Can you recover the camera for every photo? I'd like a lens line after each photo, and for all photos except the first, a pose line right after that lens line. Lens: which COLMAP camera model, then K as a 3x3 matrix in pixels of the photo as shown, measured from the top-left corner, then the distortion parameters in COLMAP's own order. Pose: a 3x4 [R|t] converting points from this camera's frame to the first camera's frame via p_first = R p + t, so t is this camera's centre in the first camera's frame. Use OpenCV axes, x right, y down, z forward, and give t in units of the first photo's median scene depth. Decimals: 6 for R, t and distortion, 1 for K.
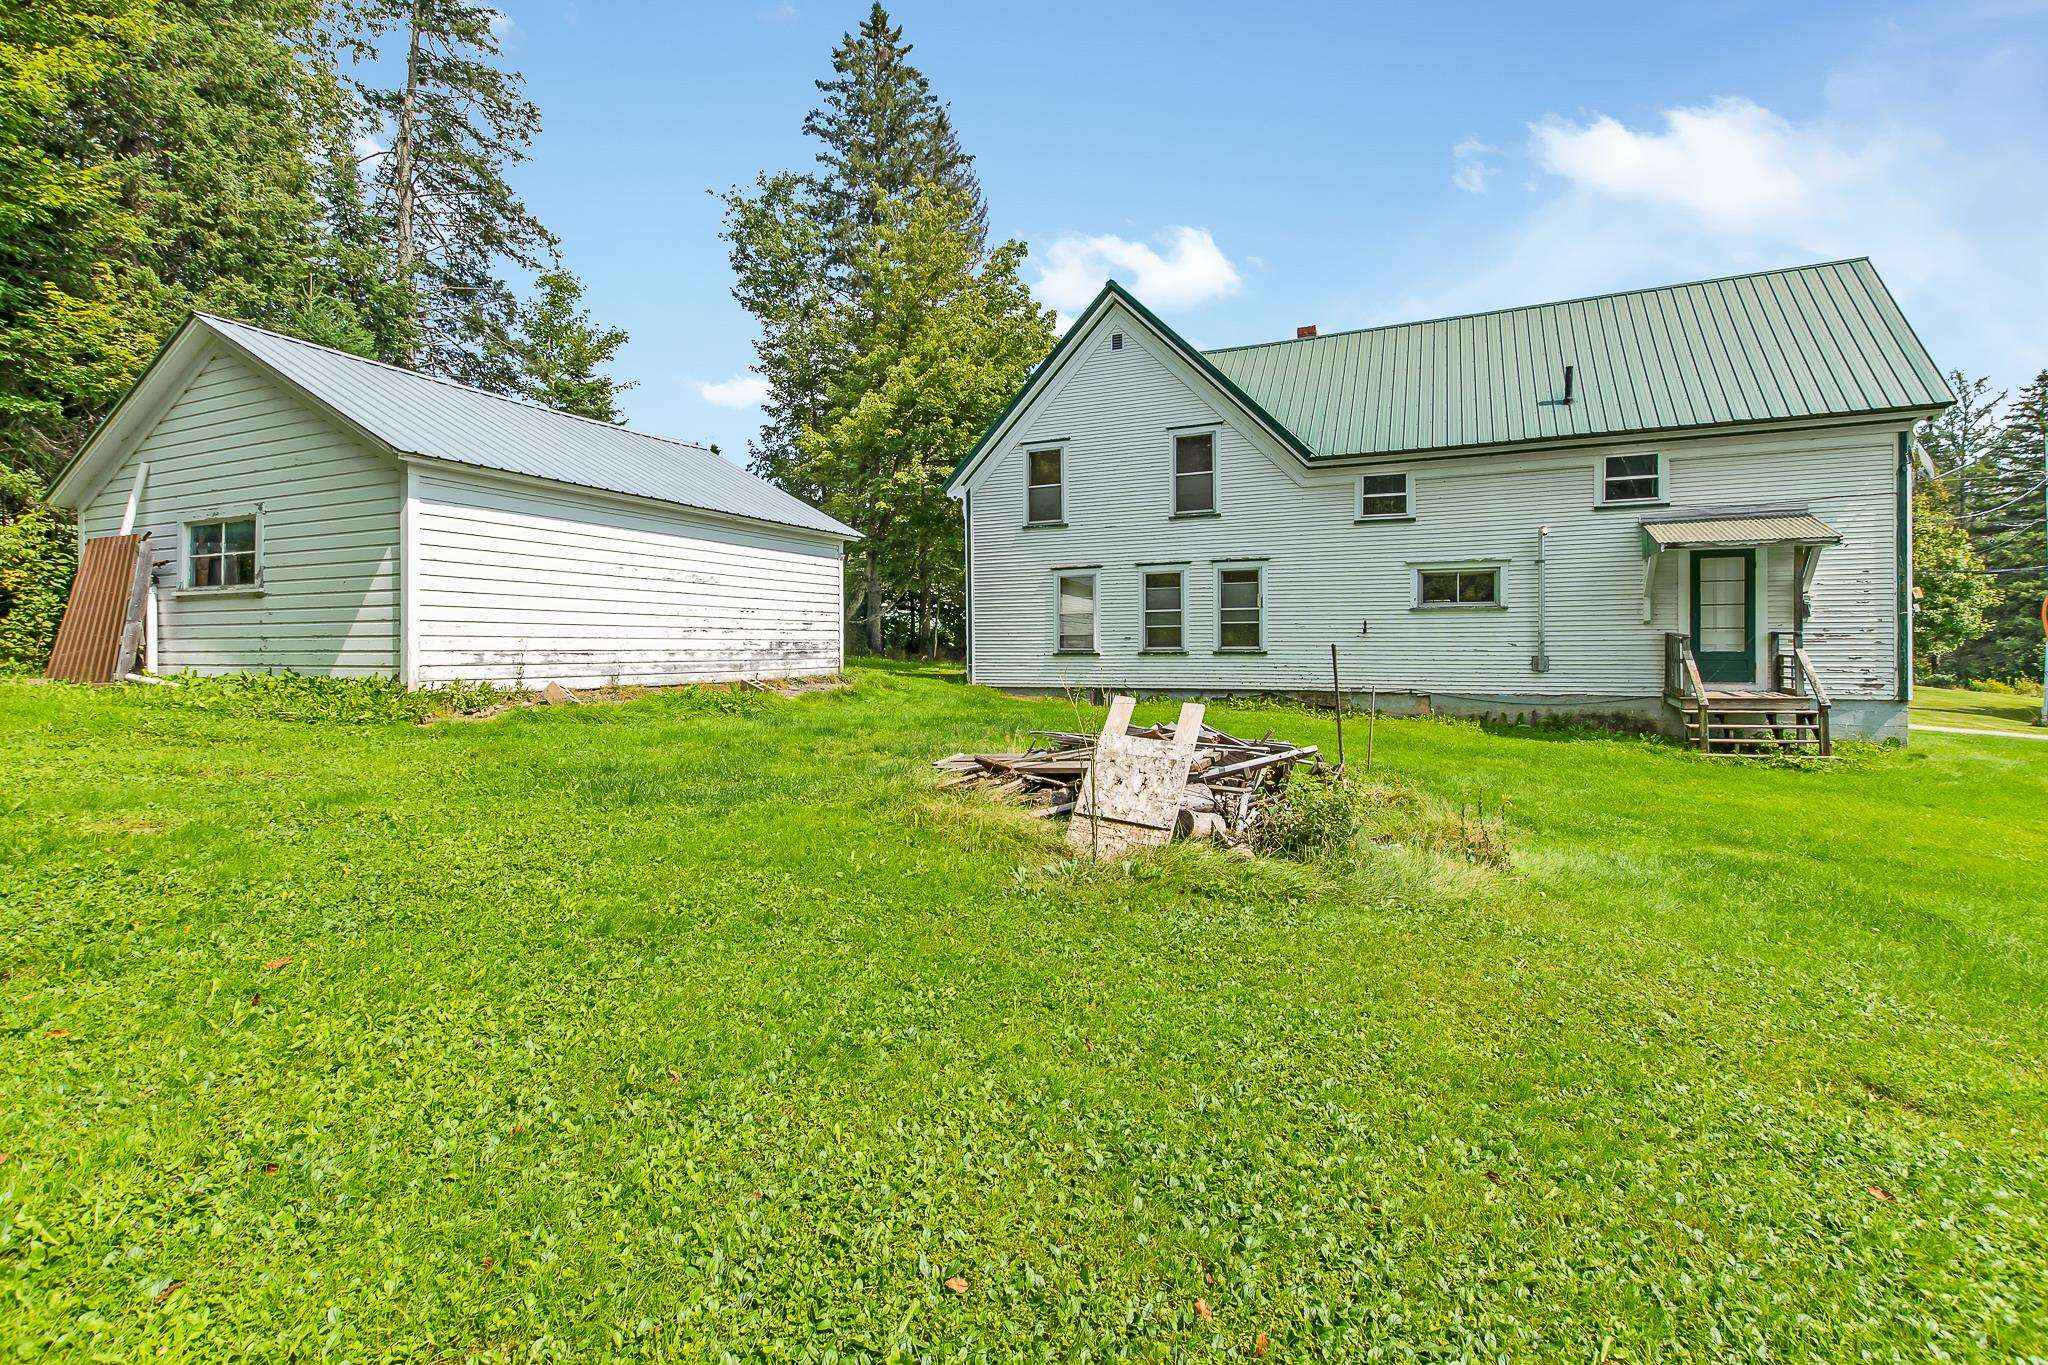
lens RADIAL K [[905.7, 0, 1012.5], [0, 905.7, 642.5], [0, 0, 1]] dist [0.005842, -0.004111]
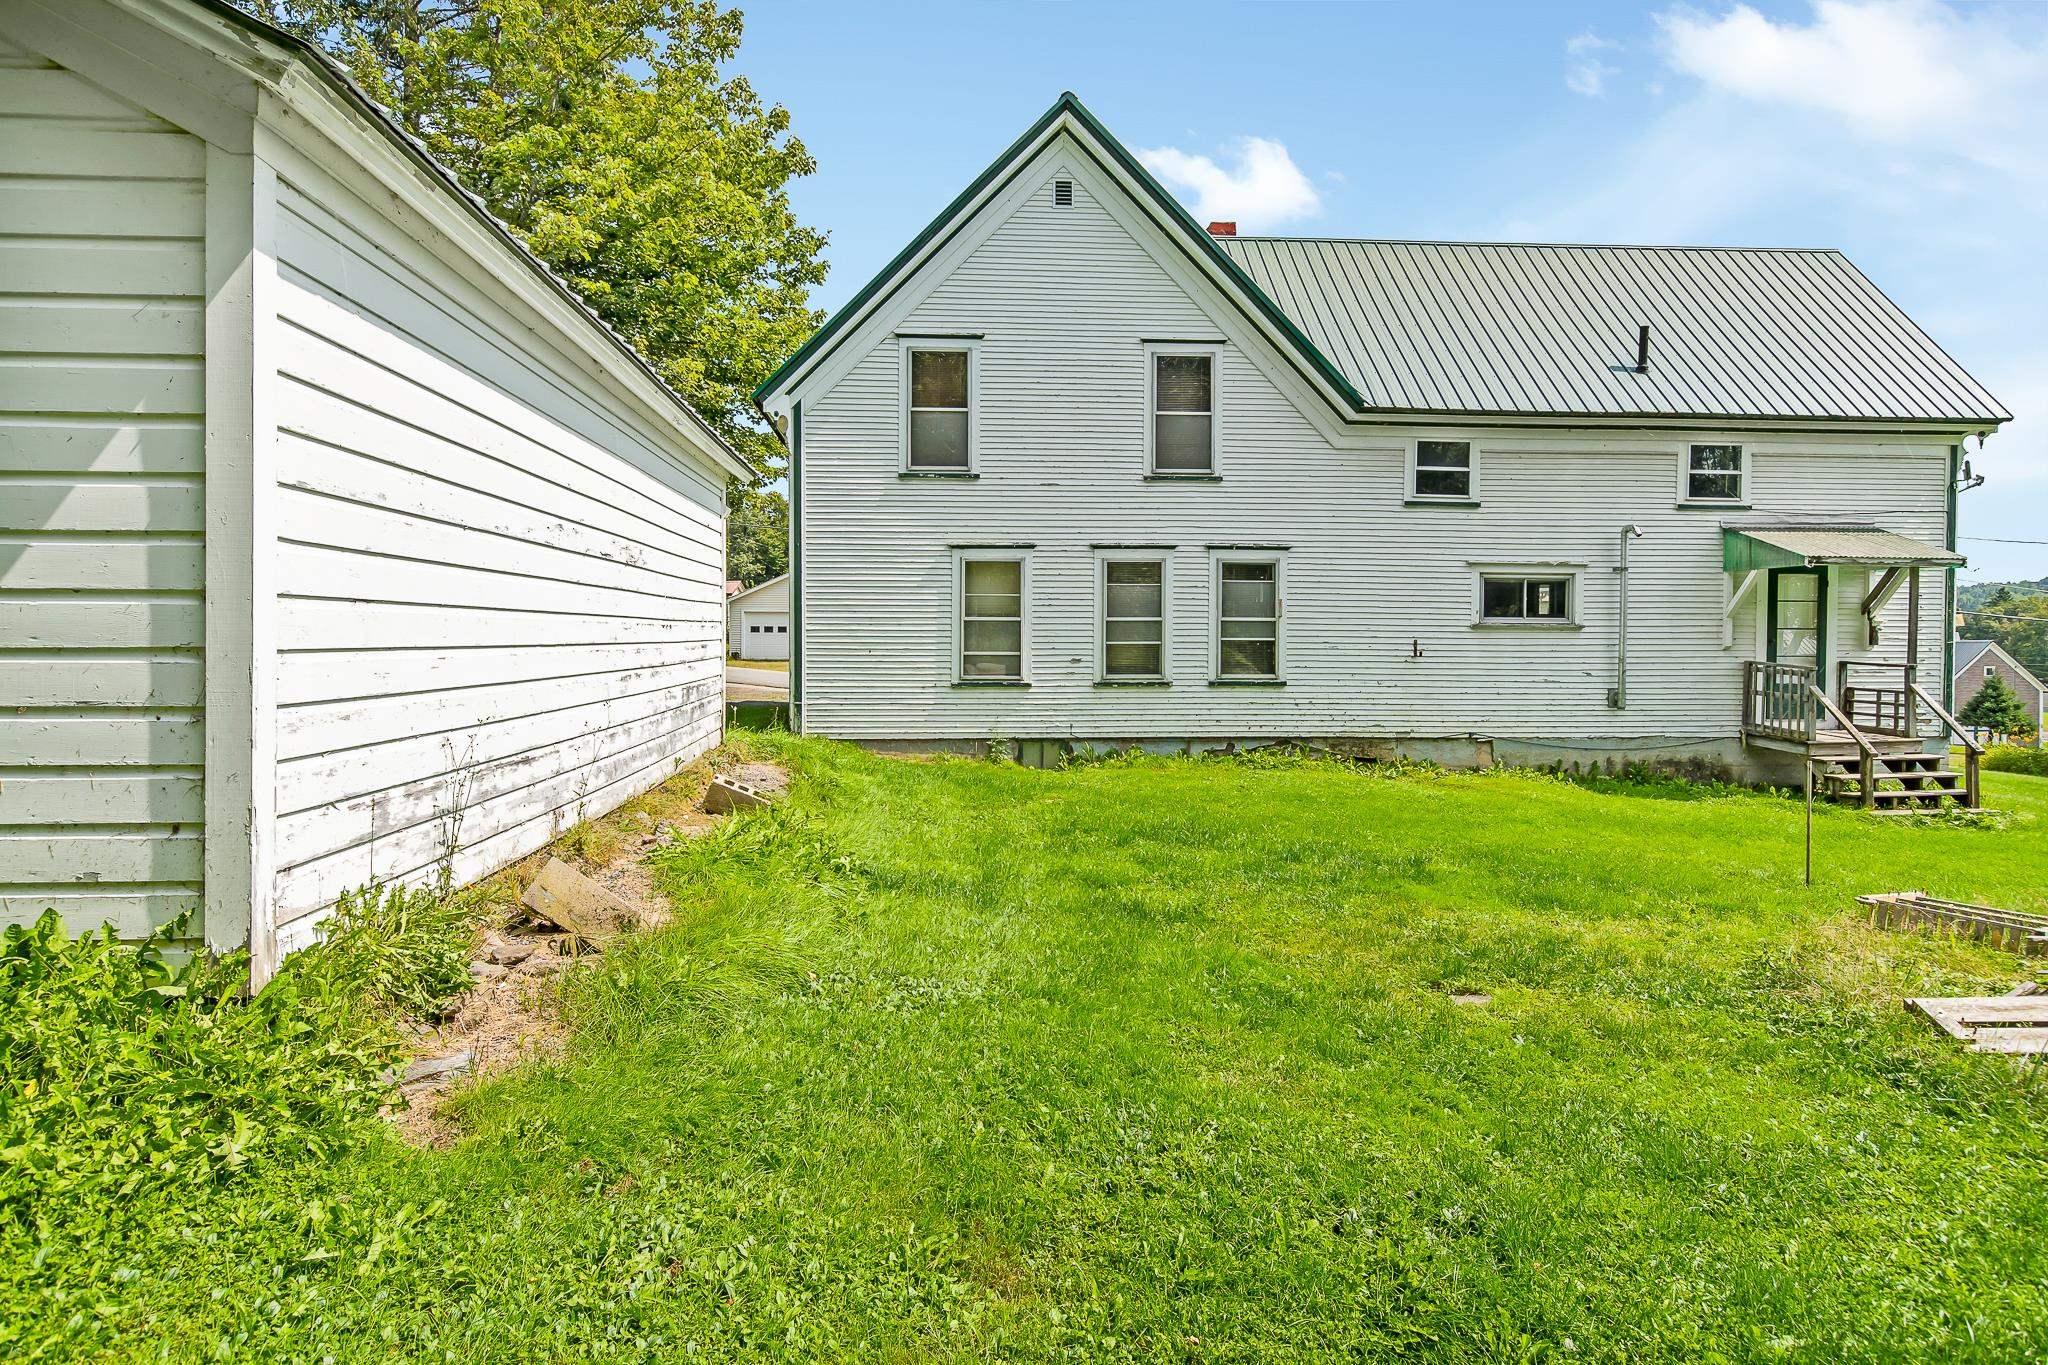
lens RADIAL K [[1170.9, 0, 989.2], [0, 1170.9, 646.6], [0, 0, 1]] dist [-0.004890, -0.001940]
pose [[0.882477, 0.002126, 0.470351, -0.357568], [-0.009605, 0.999863, 0.013501, -0.028118], [-0.470258, -0.016432, 0.882376, 0.335418]]
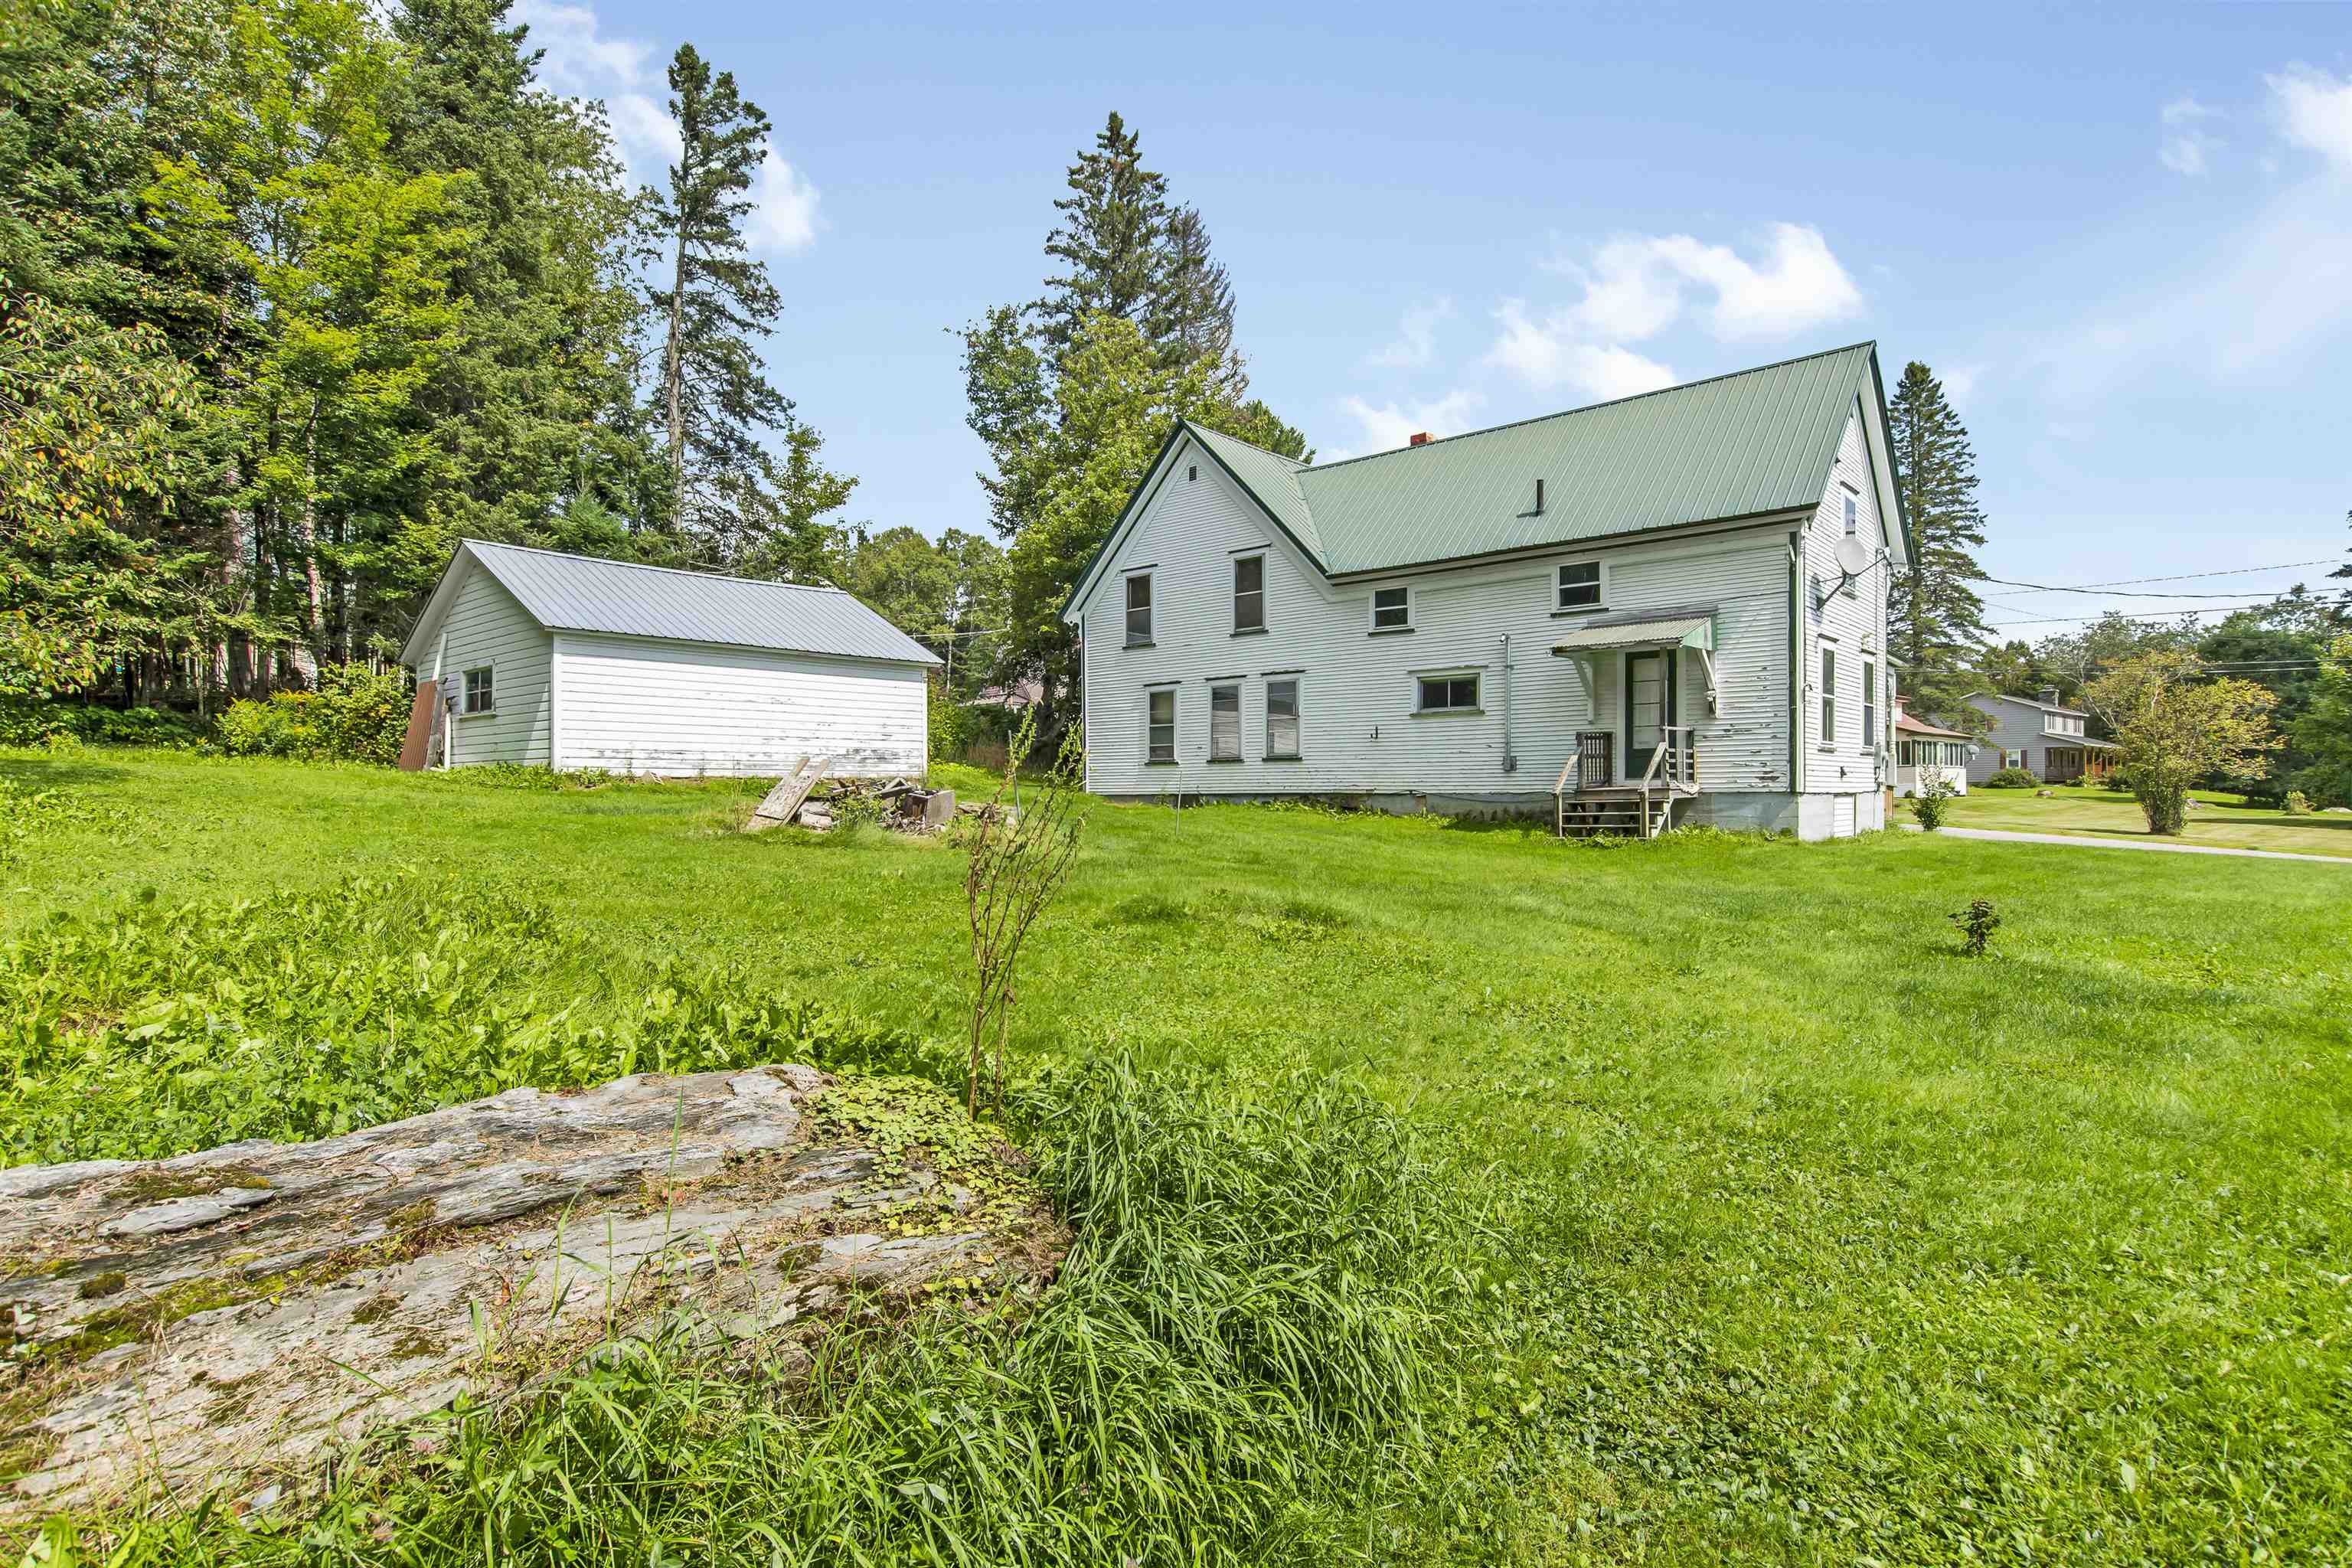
lens RADIAL K [[1156.4, 0, 1176.3], [0, 1156.4, 784.8], [0, 0, 1]] dist [0.001777, -0.002910]
pose [[0.959168, -0.001755, -0.282831, 0.552512], [0.002588, 0.999993, 0.002572, 0.040849], [0.282825, -0.003199, 0.959166, -0.375939]]
